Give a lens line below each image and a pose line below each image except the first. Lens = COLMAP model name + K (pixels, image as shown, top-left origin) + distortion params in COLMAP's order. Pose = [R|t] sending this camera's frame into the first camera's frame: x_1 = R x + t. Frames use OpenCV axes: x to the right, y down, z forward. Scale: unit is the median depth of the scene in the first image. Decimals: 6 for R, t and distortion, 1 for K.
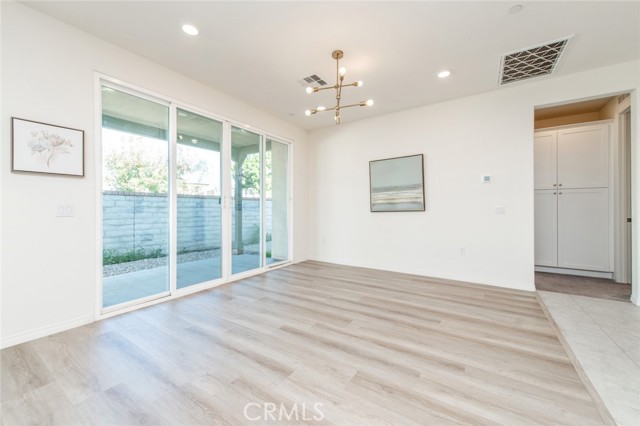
lens RADIAL K [[250.6, 0, 320.5], [0, 250.6, 208.9], [0, 0, 1]] dist [0.013860, -0.003465]
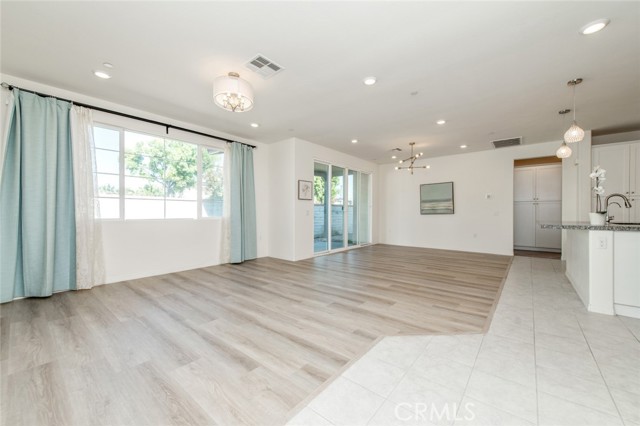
lens RADIAL K [[250.6, 0, 322.0], [0, 250.6, 212.6], [0, 0, 1]] dist [0.013860, -0.003465]
pose [[0.994494, 0.003076, -0.104745, -0.301910], [-0.002770, 0.999991, 0.003066, -0.003062], [0.104754, -0.002759, 0.994494, -0.802181]]
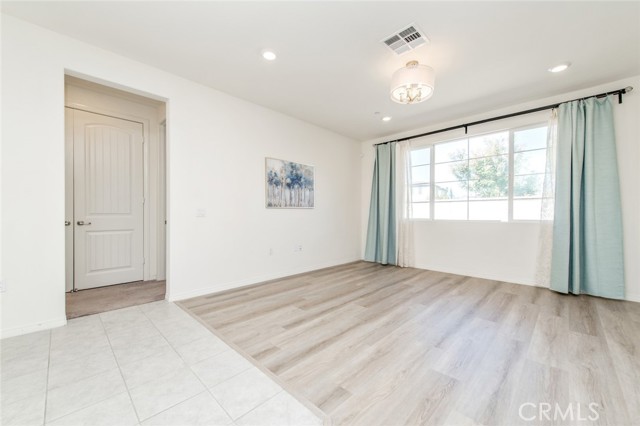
lens RADIAL K [[250.6, 0, 320.8], [0, 250.6, 215.5], [0, 0, 1]] dist [0.013860, -0.003465]
pose [[-0.189390, 0.006891, -0.981878, 0.061133], [0.000219, 0.999976, 0.006976, 0.001476], [0.981902, 0.001106, -0.189387, -0.239563]]
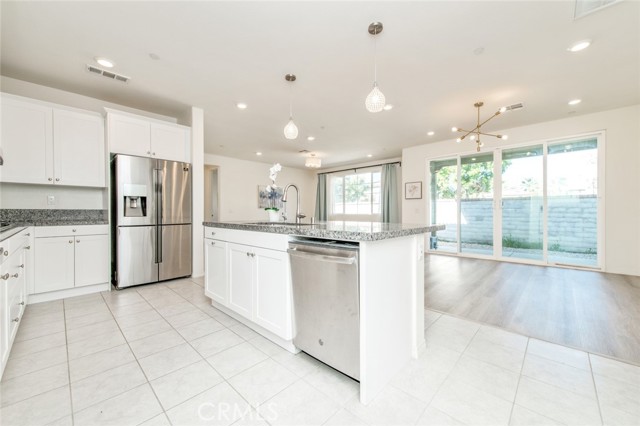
lens RADIAL K [[250.6, 0, 320.4], [0, 250.6, 211.3], [0, 0, 1]] dist [0.013860, -0.003465]
pose [[-0.179428, 0.000471, -0.983771, 1.040077], [0.005139, 0.999987, -0.000458, 0.005060], [0.983758, -0.005138, -0.179428, 0.217301]]
